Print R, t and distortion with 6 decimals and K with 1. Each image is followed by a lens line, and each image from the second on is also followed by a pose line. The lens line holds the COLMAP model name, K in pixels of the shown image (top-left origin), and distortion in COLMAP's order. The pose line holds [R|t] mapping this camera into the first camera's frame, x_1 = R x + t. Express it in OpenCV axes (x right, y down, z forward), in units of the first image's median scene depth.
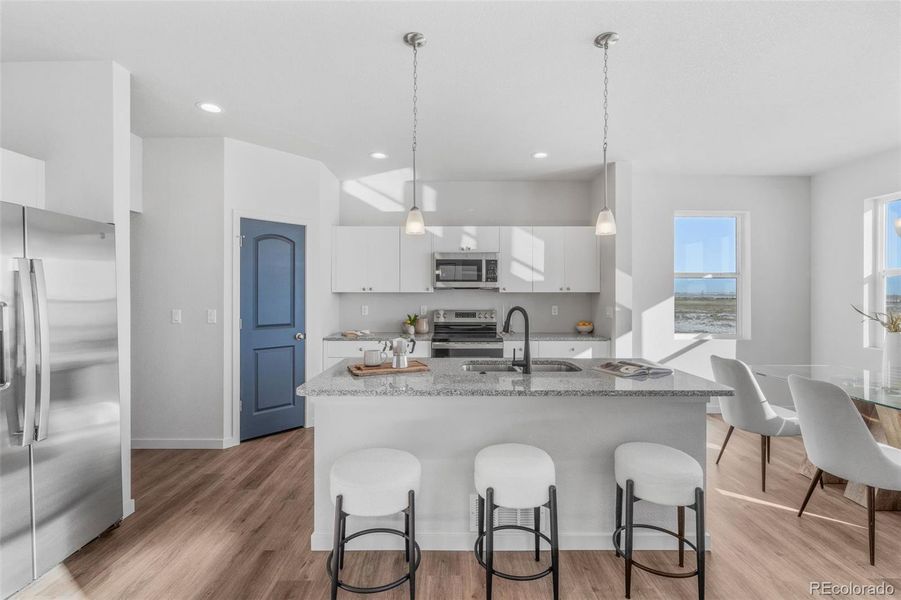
lens RADIAL K [[393.7, 0, 452.4], [0, 393.7, 293.9], [0, 0, 1]] dist [-0.002500, 0.000266]
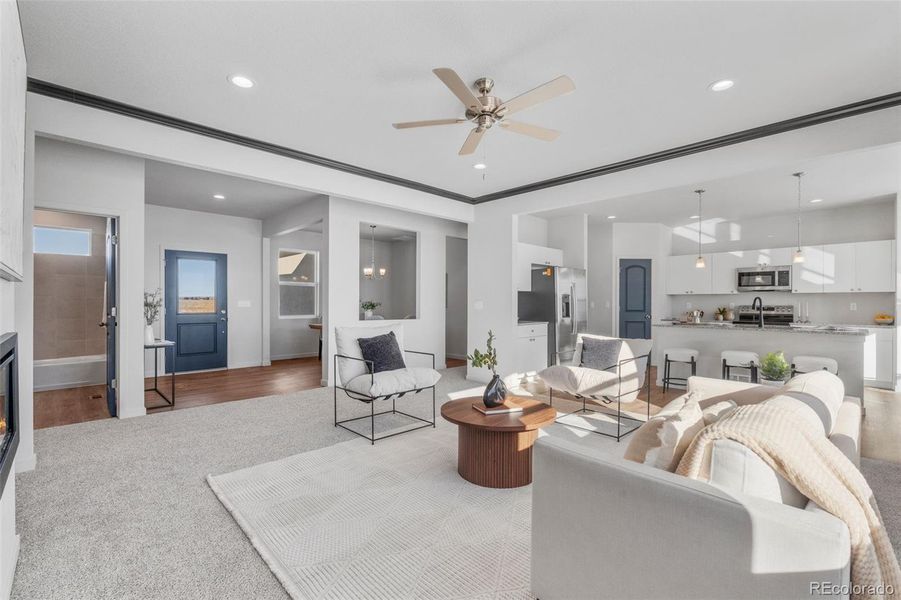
lens RADIAL K [[393.7, 0, 455.6], [0, 393.7, 299.0], [0, 0, 1]] dist [-0.002500, 0.000266]
pose [[0.696120, -0.004004, -0.717915, 0.296614], [-0.004676, 0.999938, -0.010111, 0.038999], [0.717910, 0.010395, 0.696058, -0.890781]]
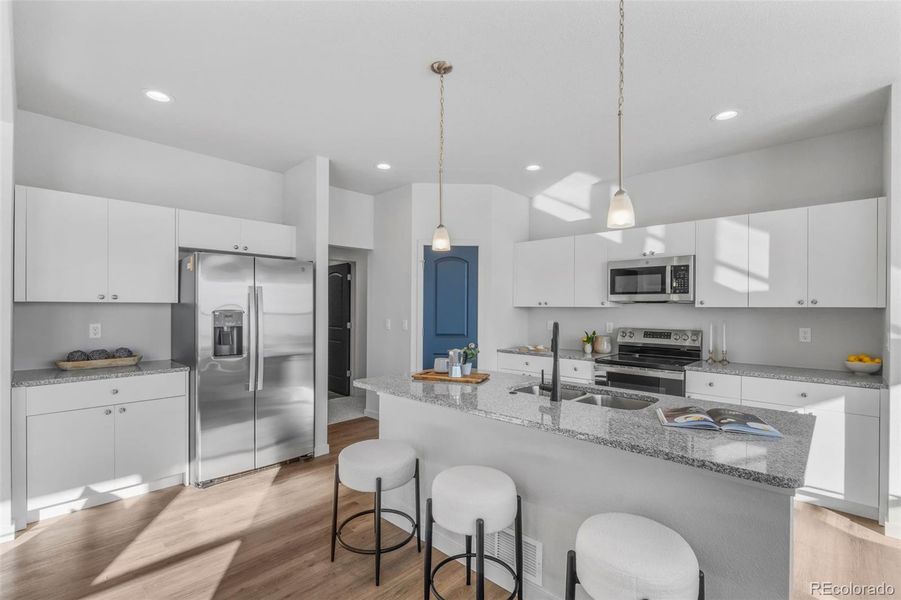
lens RADIAL K [[410.3, 0, 453.3], [0, 410.3, 306.9], [0, 0, 1]] dist [-0.000457, 0.000156]
pose [[0.726700, 0.001971, -0.686952, 0.325666], [-0.007367, 0.999961, -0.004925, 0.002948], [0.686915, 0.008640, 0.726686, 0.102179]]
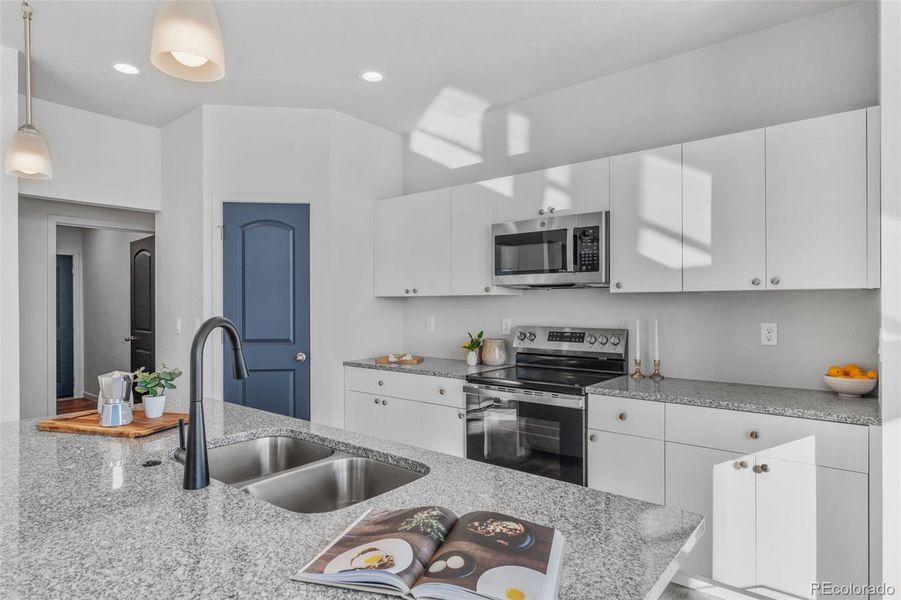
lens RADIAL K [[510.1, 0, 449.9], [0, 510.1, 300.8], [0, 0, 1]] dist [0.002469, 0.000333]
pose [[0.777041, -0.006735, -0.629414, 0.363456], [0.002269, 0.999966, -0.007899, 0.010452], [0.629445, 0.004710, 0.777030, 0.387799]]
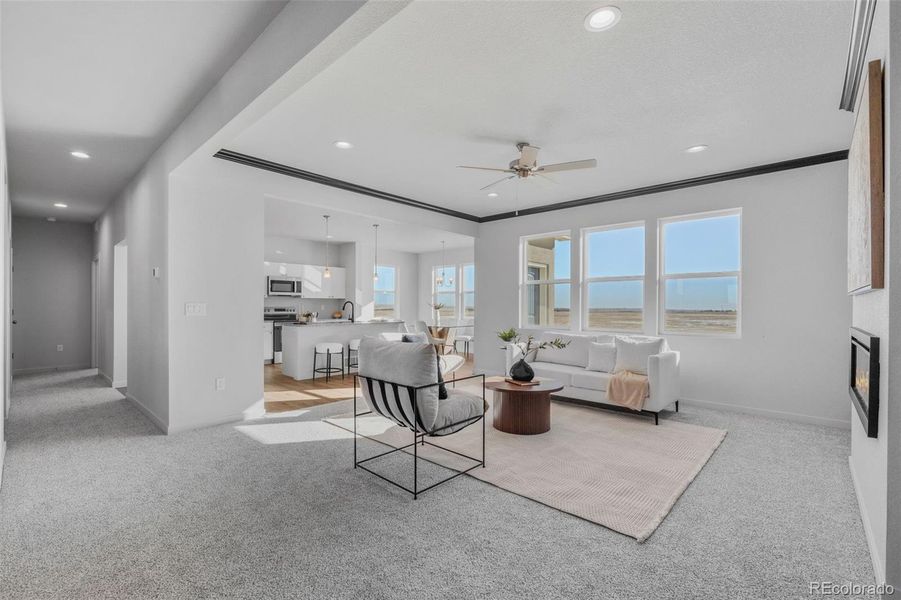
lens RADIAL K [[393.7, 0, 449.2], [0, 393.7, 302.4], [0, 0, 1]] dist [-0.002500, 0.000266]
pose [[0.676714, 0.007034, 0.736212, -0.833647], [0.001718, 0.999937, -0.011133, 0.041562], [-0.736244, 0.008799, 0.676659, -0.881856]]
